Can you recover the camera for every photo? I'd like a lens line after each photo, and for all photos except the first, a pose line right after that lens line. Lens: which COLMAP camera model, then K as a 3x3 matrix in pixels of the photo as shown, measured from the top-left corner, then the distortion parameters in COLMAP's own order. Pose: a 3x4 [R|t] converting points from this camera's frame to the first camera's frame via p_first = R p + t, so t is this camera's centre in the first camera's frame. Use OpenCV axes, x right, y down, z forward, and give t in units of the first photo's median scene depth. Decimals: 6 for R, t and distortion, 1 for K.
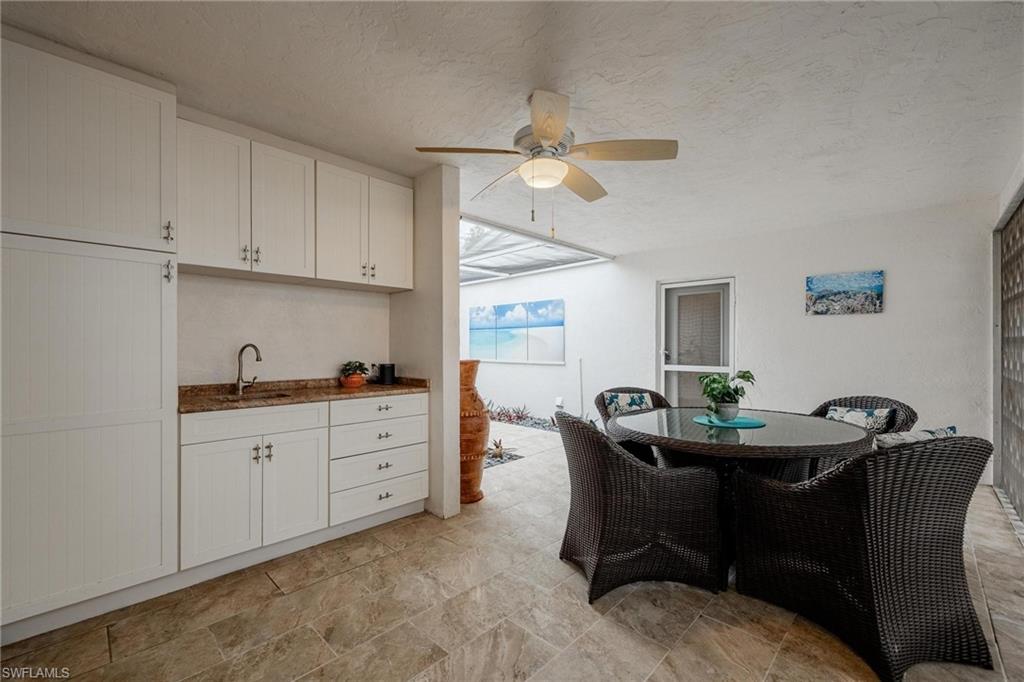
lens RADIAL K [[417.7, 0, 509.7], [0, 417.7, 346.0], [0, 0, 1]] dist [0.003569, -0.000301]
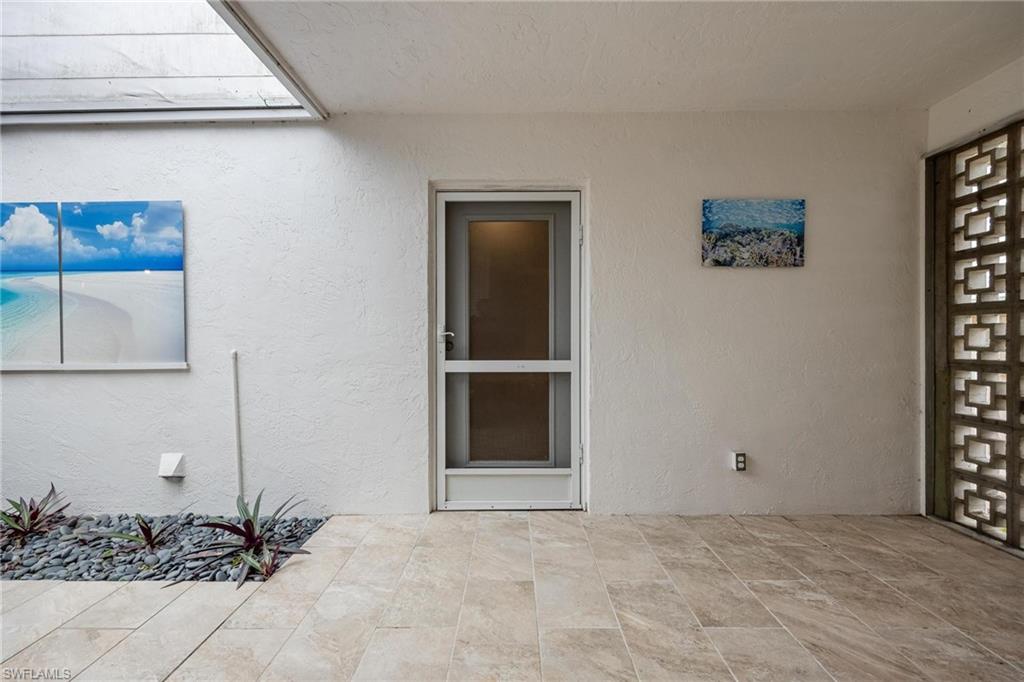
lens RADIAL K [[417.7, 0, 508.2], [0, 417.7, 339.8], [0, 0, 1]] dist [0.003569, -0.000301]
pose [[0.723402, -0.003724, 0.690417, 0.155038], [0.002879, 0.999993, 0.002376, 0.032967], [-0.690421, 0.000269, 0.723407, 1.003210]]
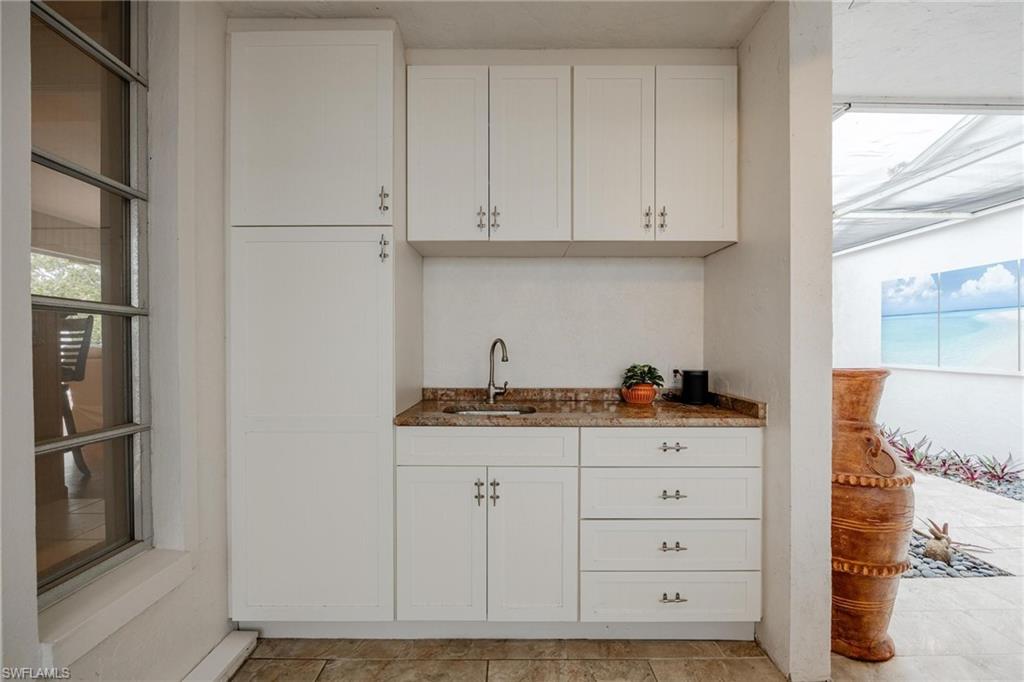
lens RADIAL K [[461.8, 0, 513.6], [0, 461.8, 349.3], [0, 0, 1]] dist [-0.011799, 0.001148]
pose [[0.707513, 0.004579, -0.706685, -0.003865], [0.001622, 0.999966, 0.008103, 0.005605], [0.706698, -0.006879, 0.707482, 0.324477]]
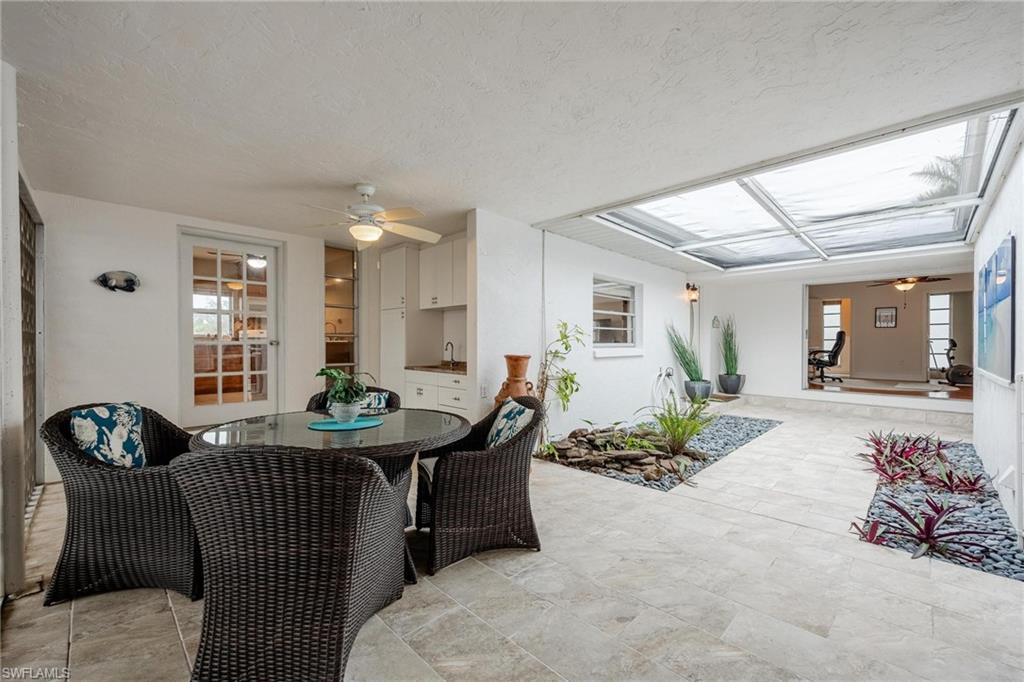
lens RADIAL K [[417.7, 0, 512.2], [0, 417.7, 345.3], [0, 0, 1]] dist [0.003569, -0.000301]
pose [[0.001909, 0.005921, -0.999981, 1.087689], [-0.001386, 0.999982, 0.005919, -0.001244], [0.999997, 0.001375, 0.001917, 1.002481]]
